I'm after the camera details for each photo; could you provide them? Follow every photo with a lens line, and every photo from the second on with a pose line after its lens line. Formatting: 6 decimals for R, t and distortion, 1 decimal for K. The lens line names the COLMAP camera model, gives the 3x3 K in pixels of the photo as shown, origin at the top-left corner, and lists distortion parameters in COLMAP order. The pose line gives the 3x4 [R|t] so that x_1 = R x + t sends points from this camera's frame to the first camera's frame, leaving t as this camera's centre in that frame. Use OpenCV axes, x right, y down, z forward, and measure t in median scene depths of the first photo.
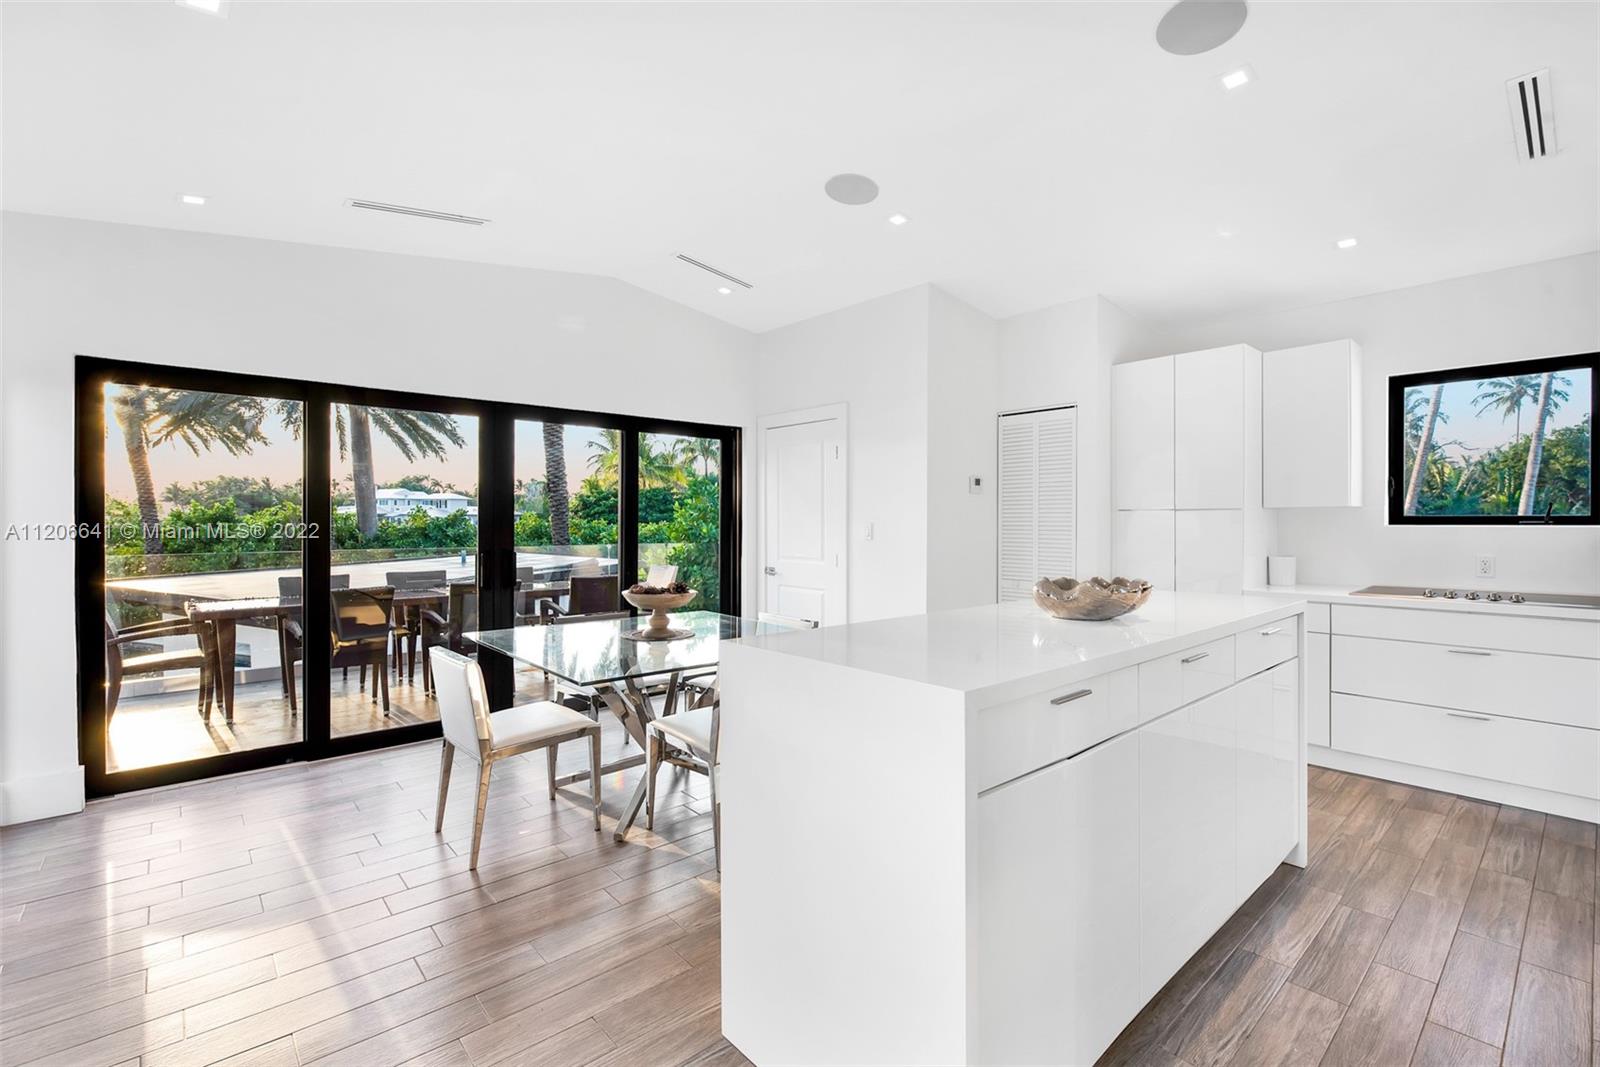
lens RADIAL K [[724.4, 0, 795.6], [0, 724.4, 525.8], [0, 0, 1]] dist [-0.000375, 0.000097]
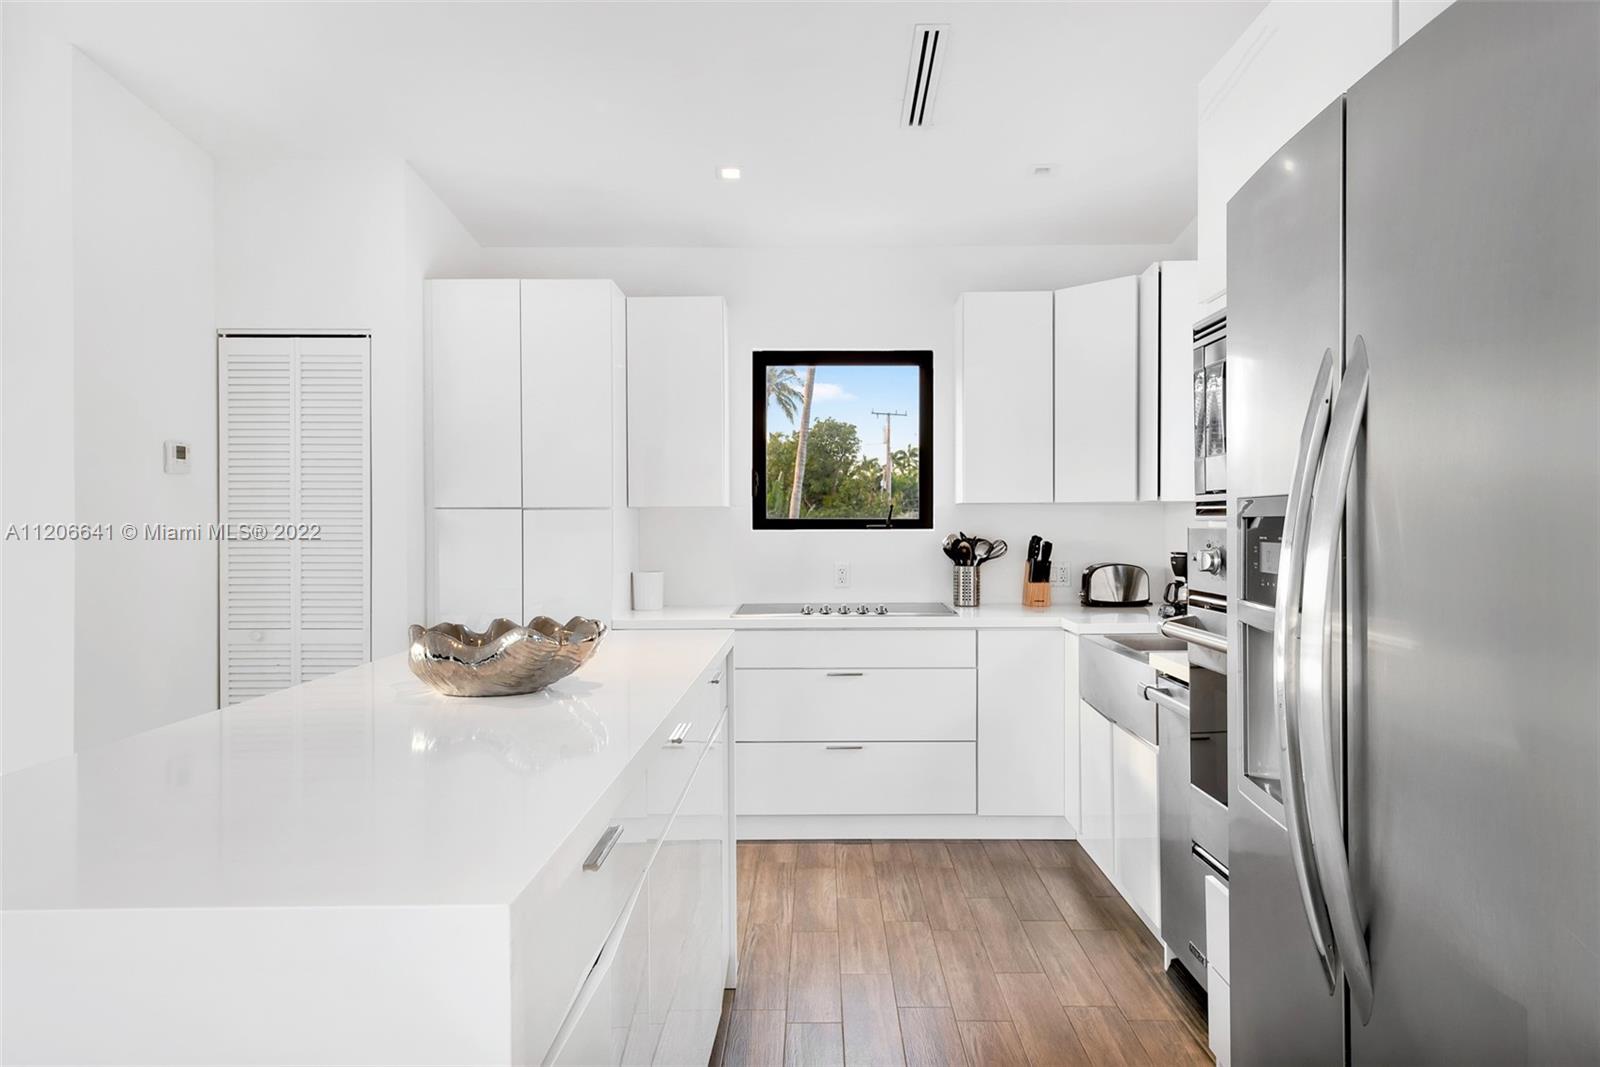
lens RADIAL K [[1055.6, 0, 803.2], [0, 1055.6, 535.4], [0, 0, 1]] dist [0.031099, 0.000164]
pose [[0.653590, -0.008049, 0.756806, -0.067325], [0.005160, 0.999968, 0.006179, -0.002028], [-0.756831, -0.000133, 0.653611, 0.191370]]
